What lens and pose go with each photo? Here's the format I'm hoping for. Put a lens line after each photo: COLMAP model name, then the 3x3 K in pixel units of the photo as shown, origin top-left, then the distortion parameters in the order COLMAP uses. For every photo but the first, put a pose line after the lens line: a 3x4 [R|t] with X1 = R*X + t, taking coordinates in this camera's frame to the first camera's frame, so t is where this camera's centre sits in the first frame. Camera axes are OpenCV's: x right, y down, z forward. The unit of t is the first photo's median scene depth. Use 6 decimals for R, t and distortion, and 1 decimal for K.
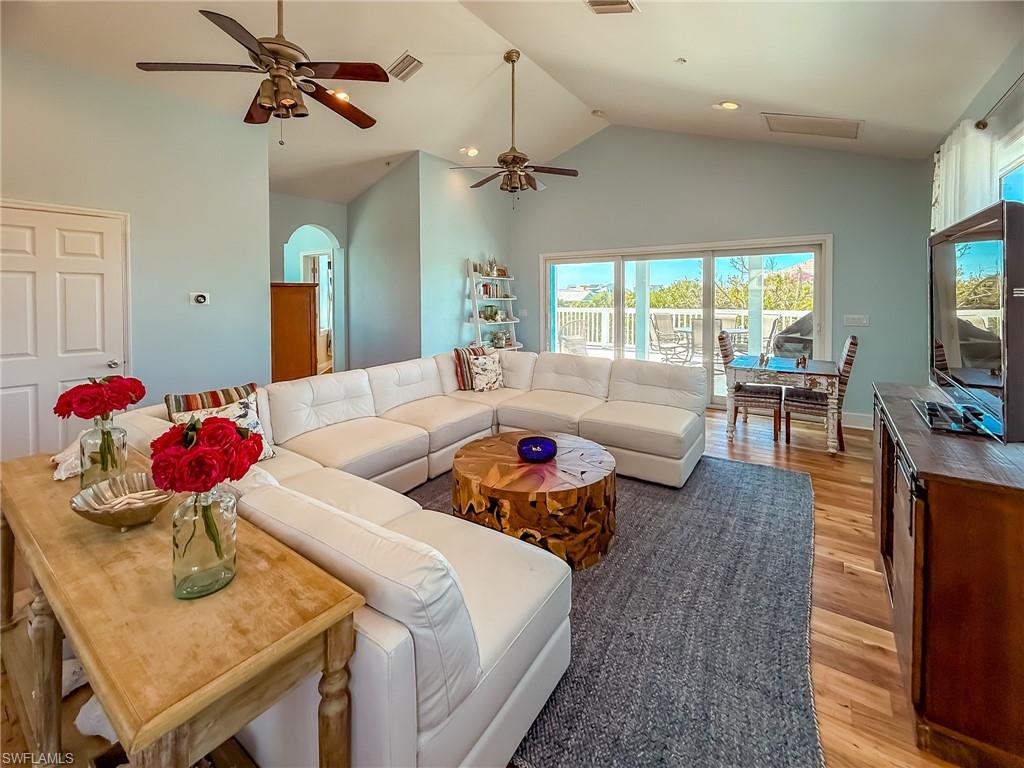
lens RADIAL K [[439.2, 0, 517.7], [0, 439.2, 376.9], [0, 0, 1]] dist [0.001463, 0.001361]
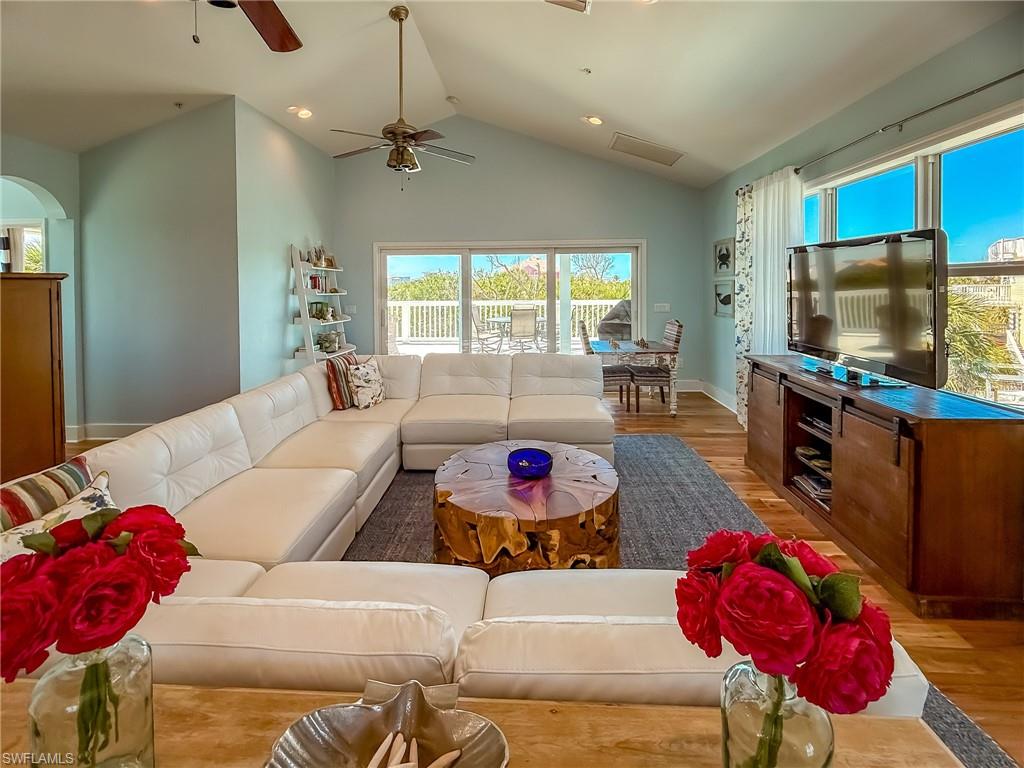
lens RADIAL K [[439.2, 0, 518.4], [0, 439.2, 356.3], [0, 0, 1]] dist [0.001463, 0.001361]
pose [[0.842522, -0.089542, 0.531167, -0.295242], [0.103341, 0.994639, 0.003755, -0.039646], [-0.528656, 0.051728, 0.847259, 0.167277]]
